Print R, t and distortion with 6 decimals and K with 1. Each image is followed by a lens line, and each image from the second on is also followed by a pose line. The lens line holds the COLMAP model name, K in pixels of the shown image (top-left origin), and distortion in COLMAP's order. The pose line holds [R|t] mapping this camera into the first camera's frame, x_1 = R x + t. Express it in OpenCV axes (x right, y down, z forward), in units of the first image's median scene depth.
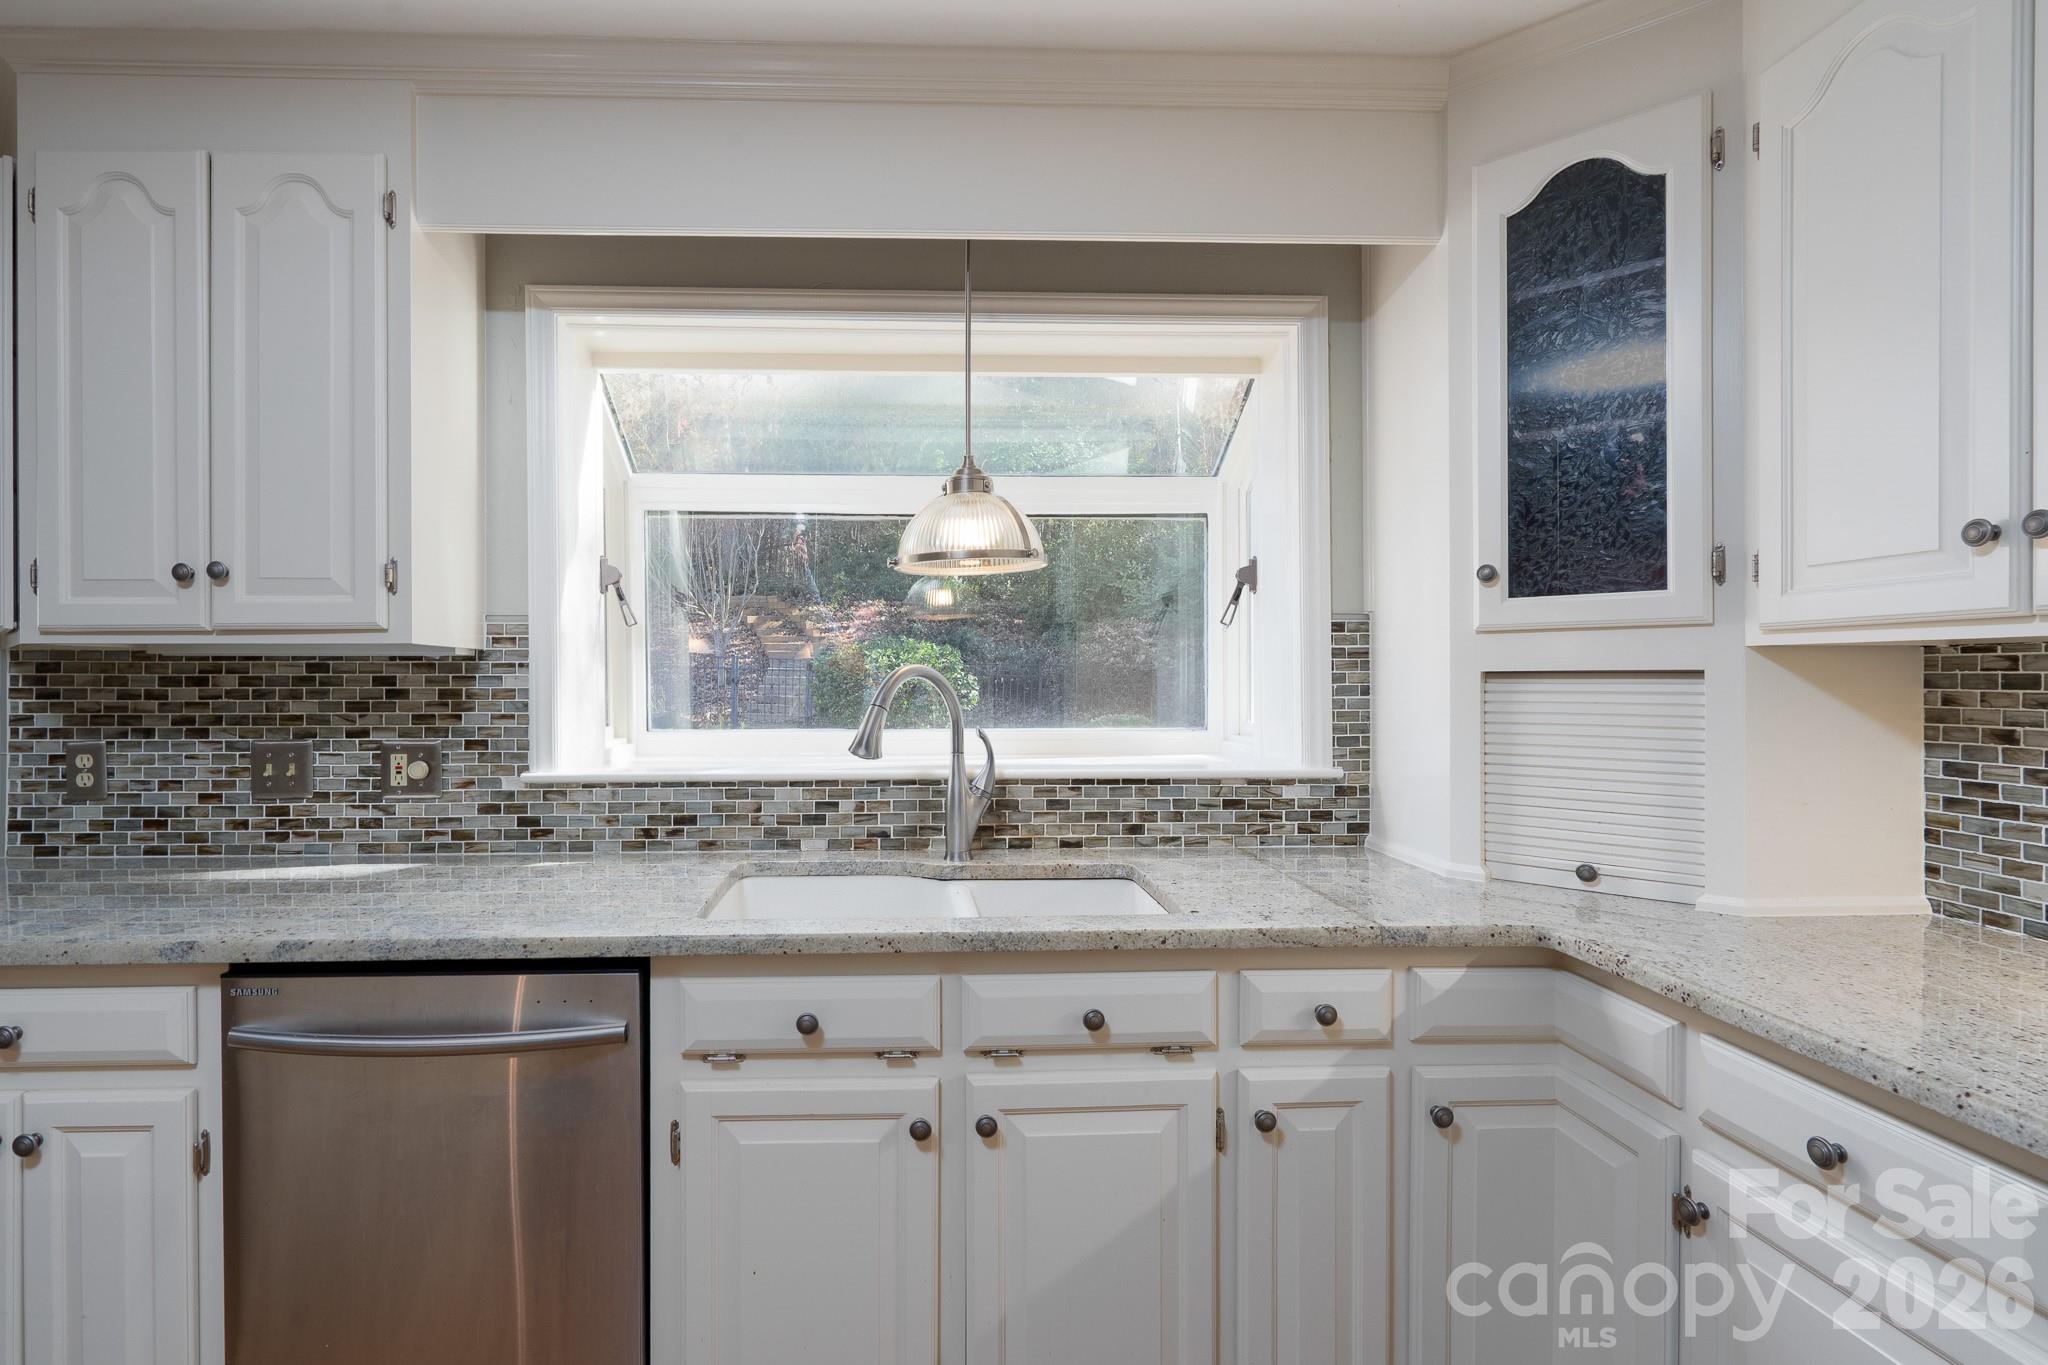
lens RADIAL K [[935.8, 0, 972.7], [0, 935.8, 680.2], [0, 0, 1]] dist [-0.002732, 0.000984]
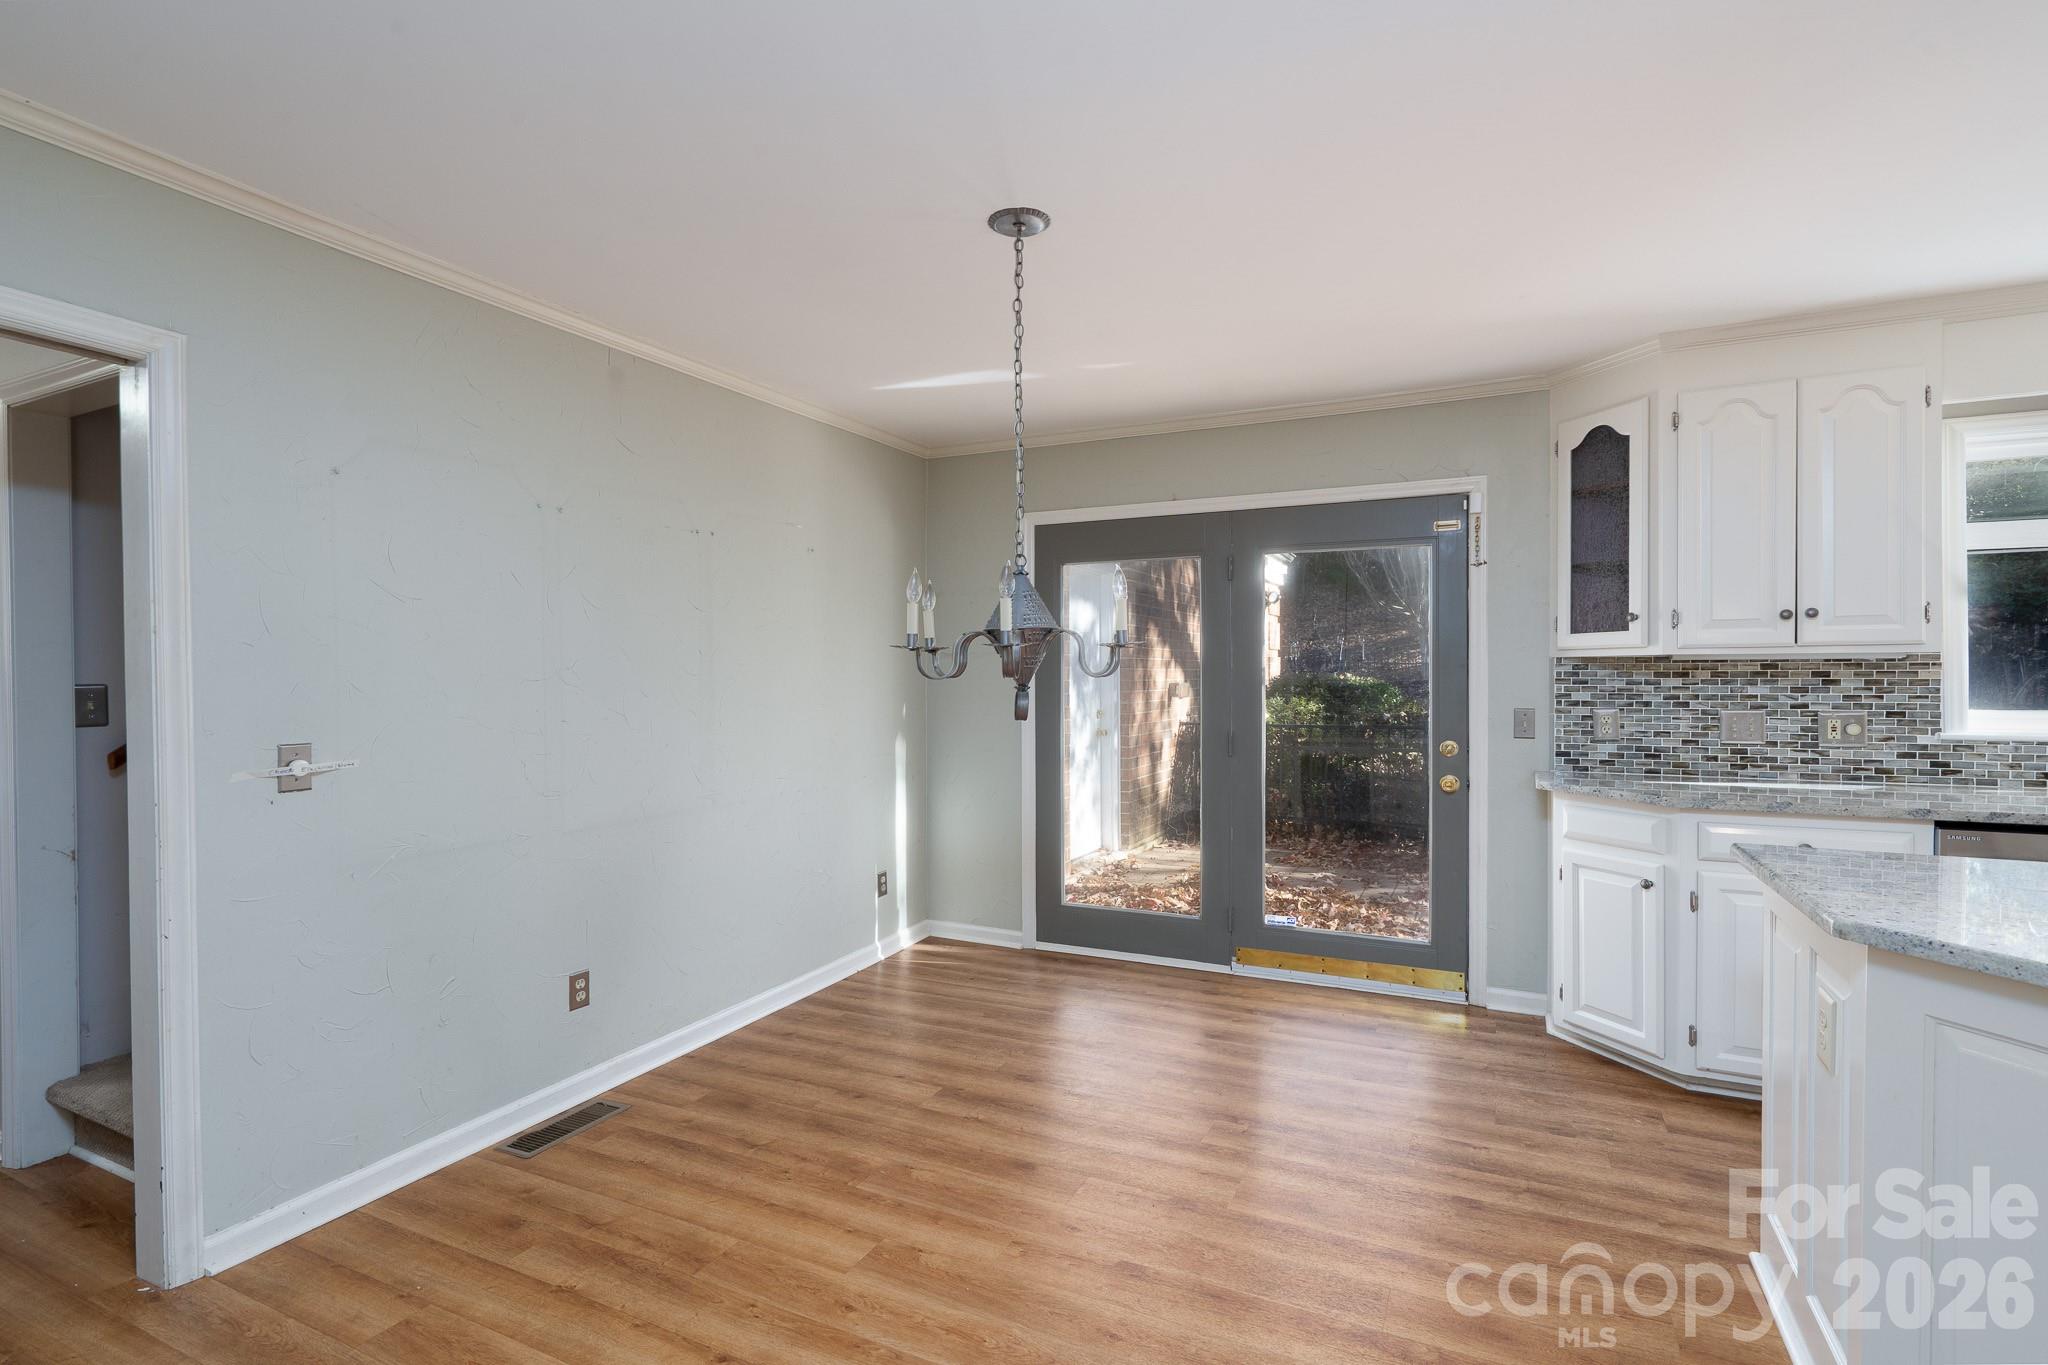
lens RADIAL K [[935.8, 0, 973.3], [0, 935.8, 680.8], [0, 0, 1]] dist [-0.002732, 0.000984]
pose [[0.873769, 0.001541, -0.486338, -1.130374], [0.001673, 0.999980, 0.006175, -0.000094], [0.486337, -0.006209, 0.873749, -1.144566]]
